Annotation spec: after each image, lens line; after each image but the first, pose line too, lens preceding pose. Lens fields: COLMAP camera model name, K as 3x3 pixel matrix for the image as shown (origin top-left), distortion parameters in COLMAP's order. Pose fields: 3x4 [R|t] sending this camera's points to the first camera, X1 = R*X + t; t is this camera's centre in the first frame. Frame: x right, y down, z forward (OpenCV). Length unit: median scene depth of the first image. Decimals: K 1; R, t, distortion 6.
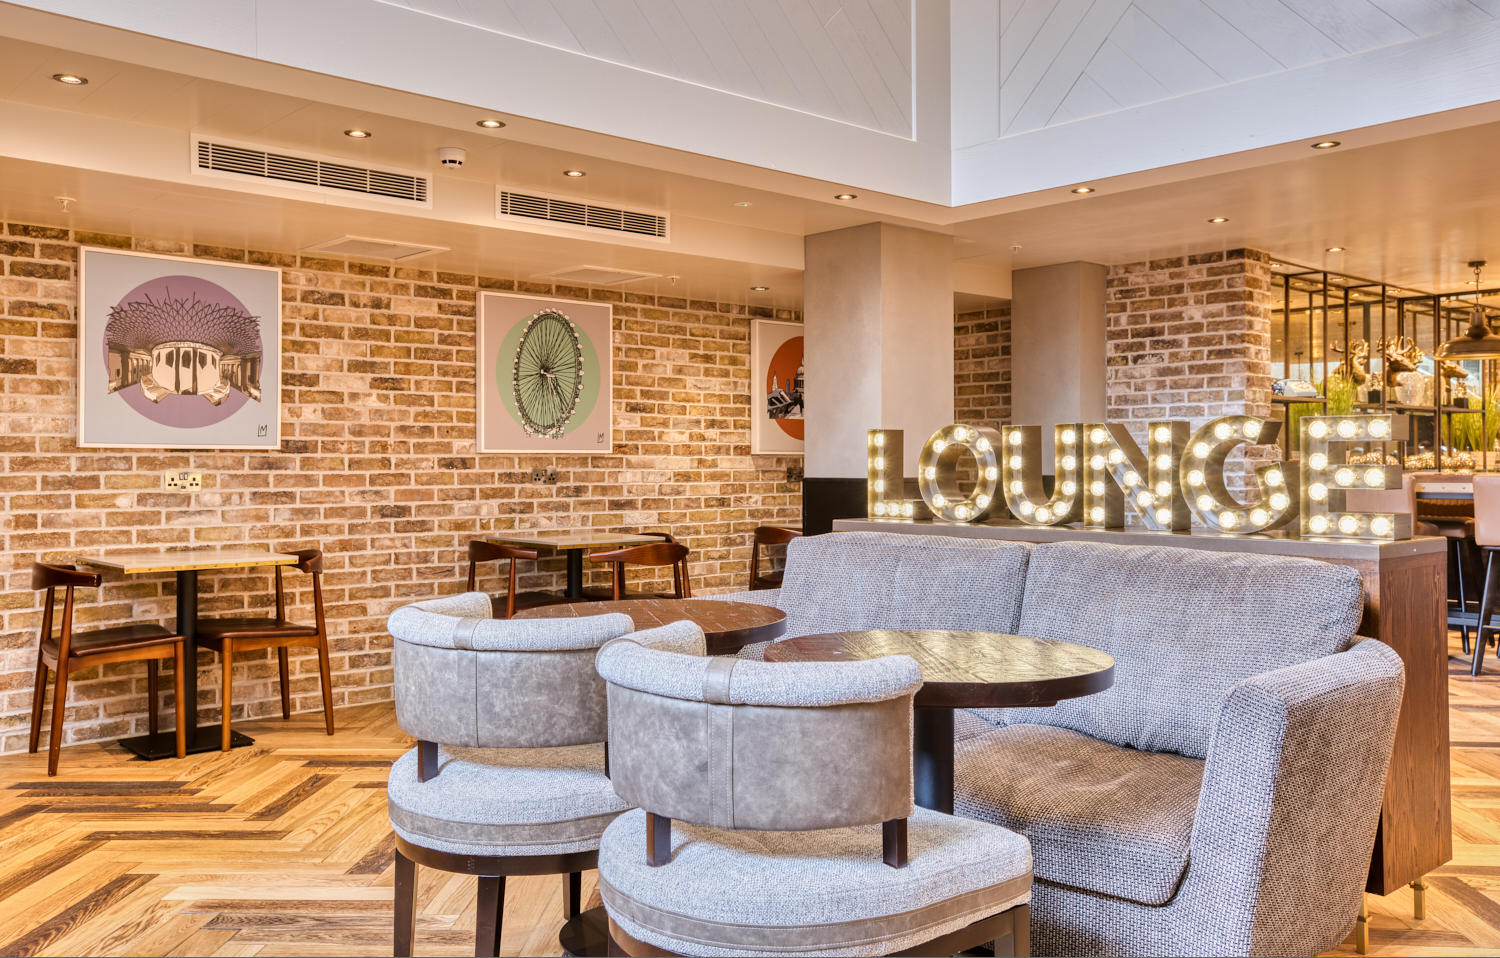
lens RADIAL K [[1298.7, 0, 747.1], [0, 1298.7, 470.7], [0, 0, 1]] dist [0.050042, 0.001516]
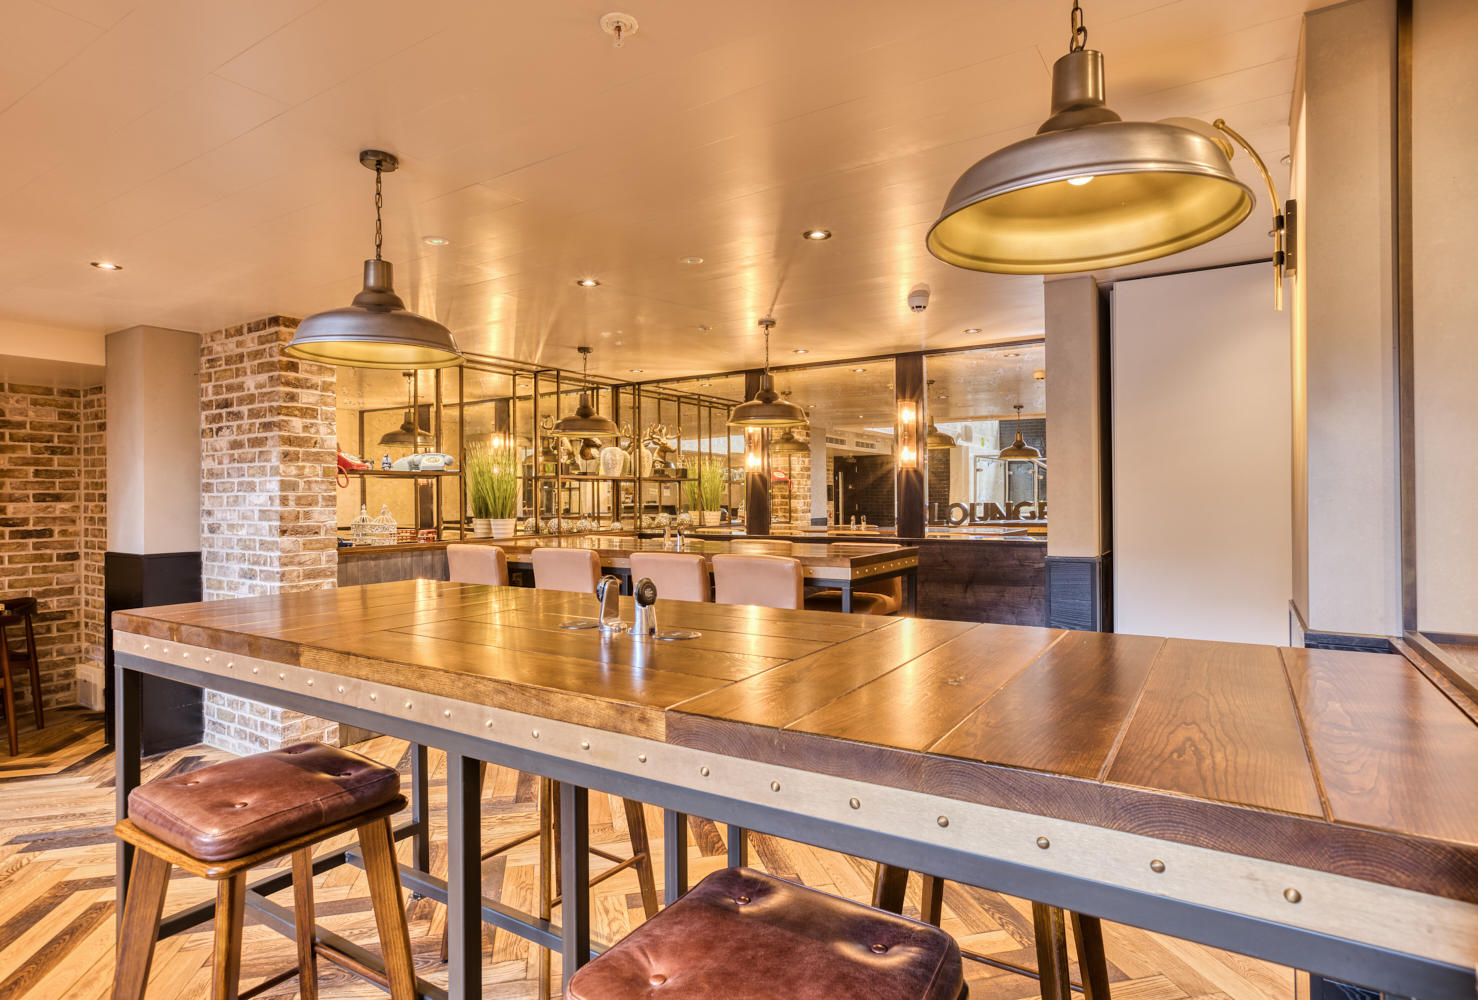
lens RADIAL K [[854.0, 0, 740.9], [0, 854.0, 501.6], [0, 0, 1]] dist [0.007186, 0.000657]
pose [[0.959973, -0.010416, 0.279900, 0.498136], [0.012043, 0.999919, -0.004093, -0.027183], [-0.279835, 0.007300, 0.960020, 0.295395]]
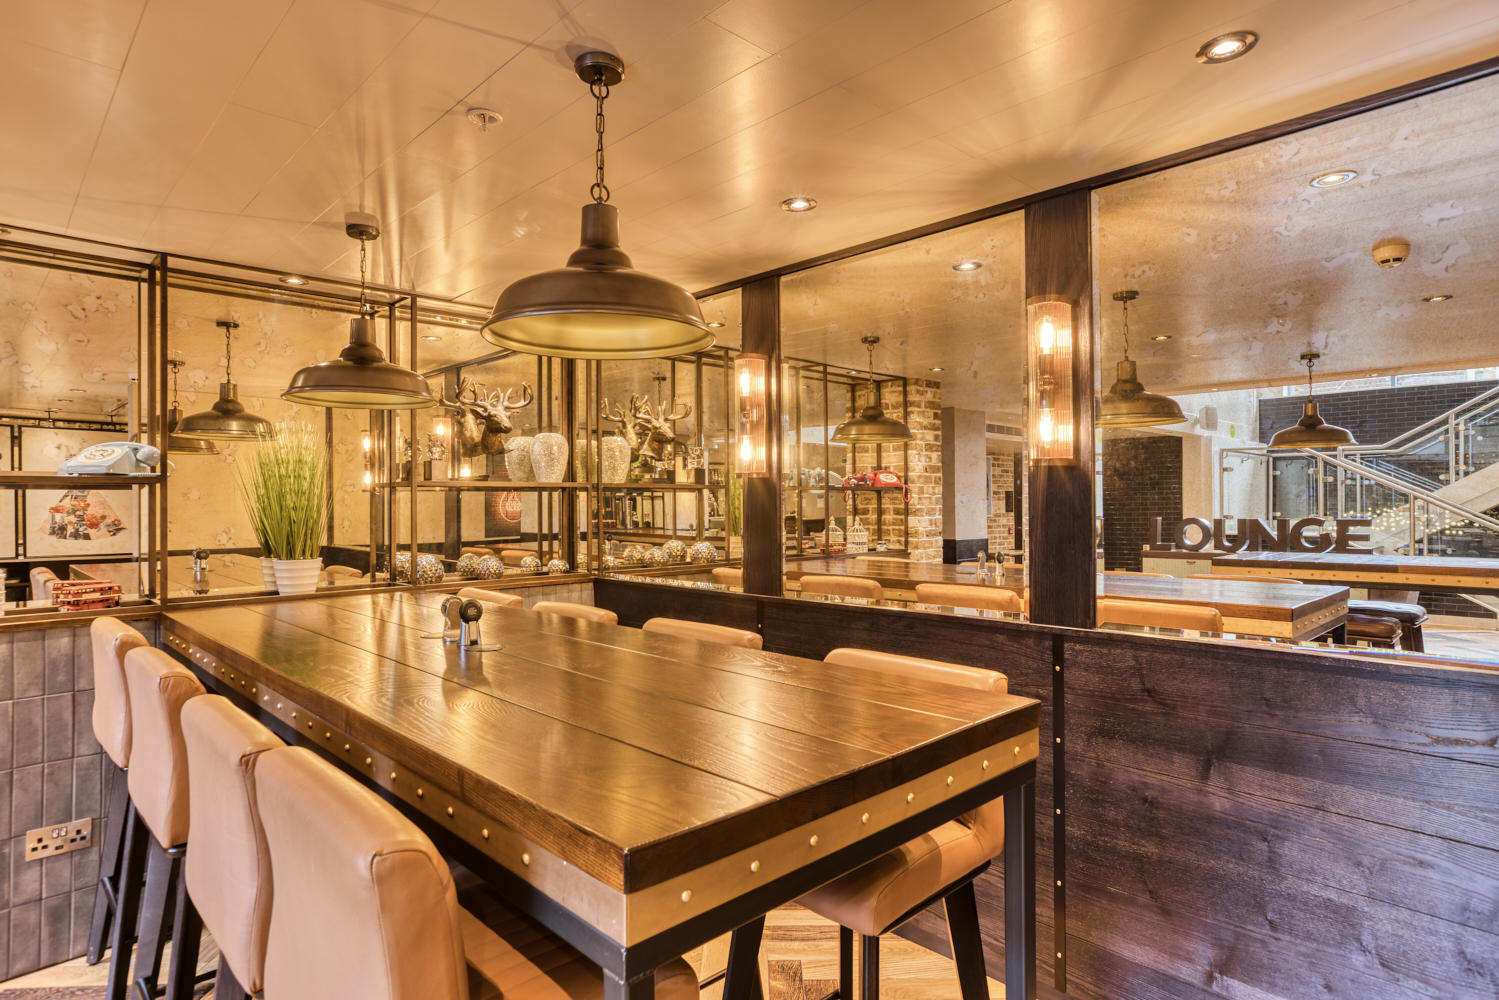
lens RADIAL K [[832.1, 0, 751.3], [0, 832.1, 496.5], [0, 0, 1]] dist [0.022378, 0.000670]
pose [[0.999101, -0.008523, 0.041526, 0.735915], [0.009204, 0.999826, -0.016249, -0.041300], [-0.041380, 0.016617, 0.999005, 0.688123]]
